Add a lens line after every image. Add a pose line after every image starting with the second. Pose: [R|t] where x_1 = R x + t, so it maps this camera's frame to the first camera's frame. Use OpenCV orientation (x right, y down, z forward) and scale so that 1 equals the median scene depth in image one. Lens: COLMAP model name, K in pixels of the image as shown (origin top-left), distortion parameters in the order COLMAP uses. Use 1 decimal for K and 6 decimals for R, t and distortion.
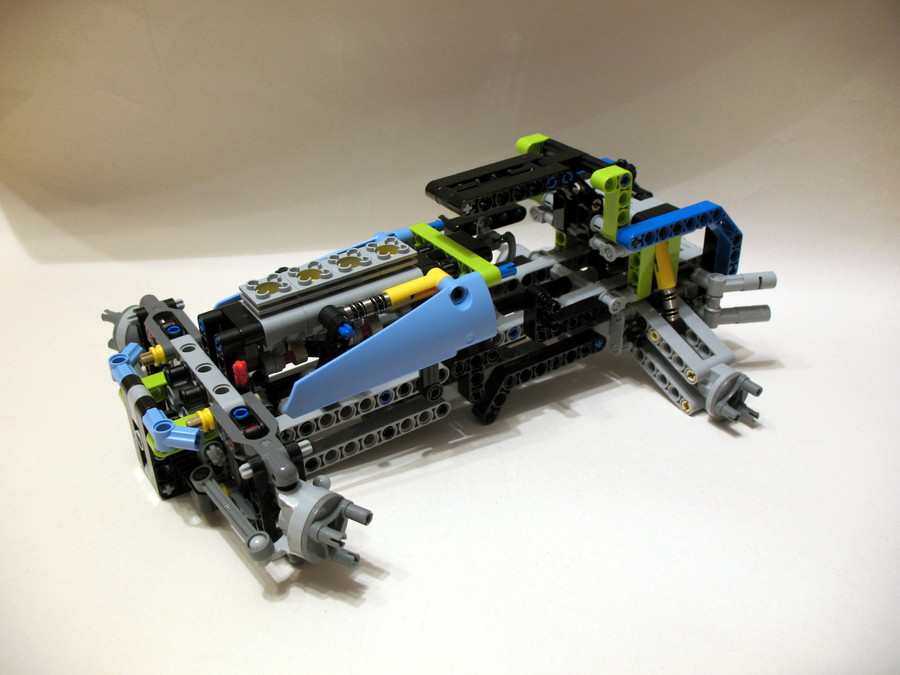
lens RADIAL K [[905.3, 0, 450.0], [0, 905.3, 337.5], [0, 0, 1]] dist [-0.138187, -0.003159]
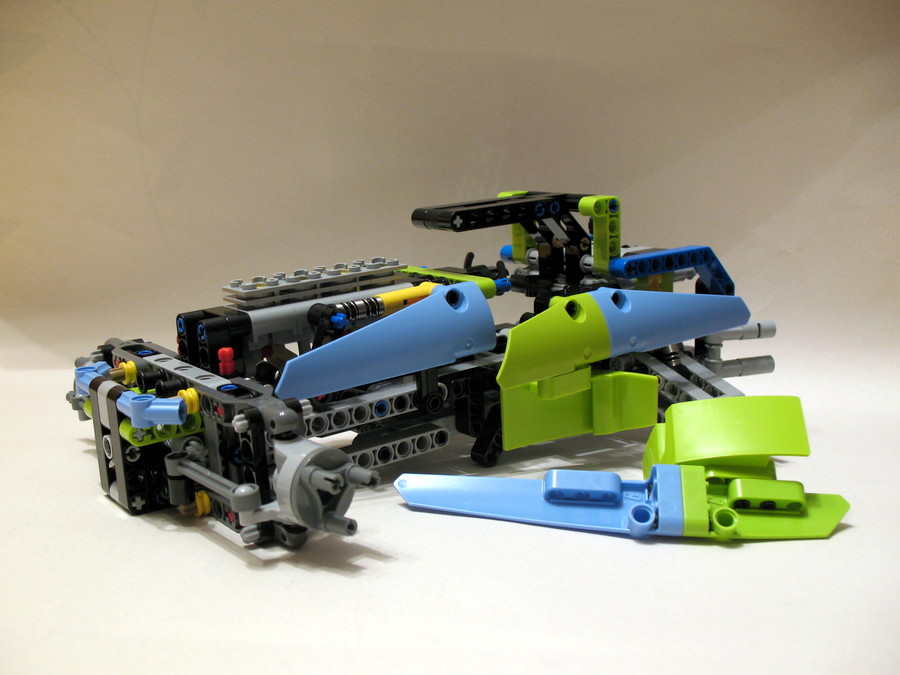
lens RADIAL K [[984.5, 0, 450.0], [0, 984.5, 337.5], [0, 0, 1]] dist [-0.144477, -0.003976]
pose [[0.997035, -0.037463, 0.067218, -0.065343], [0.055672, 0.954193, -0.293967, 0.289402], [-0.053126, 0.296837, 0.953449, 0.032828]]
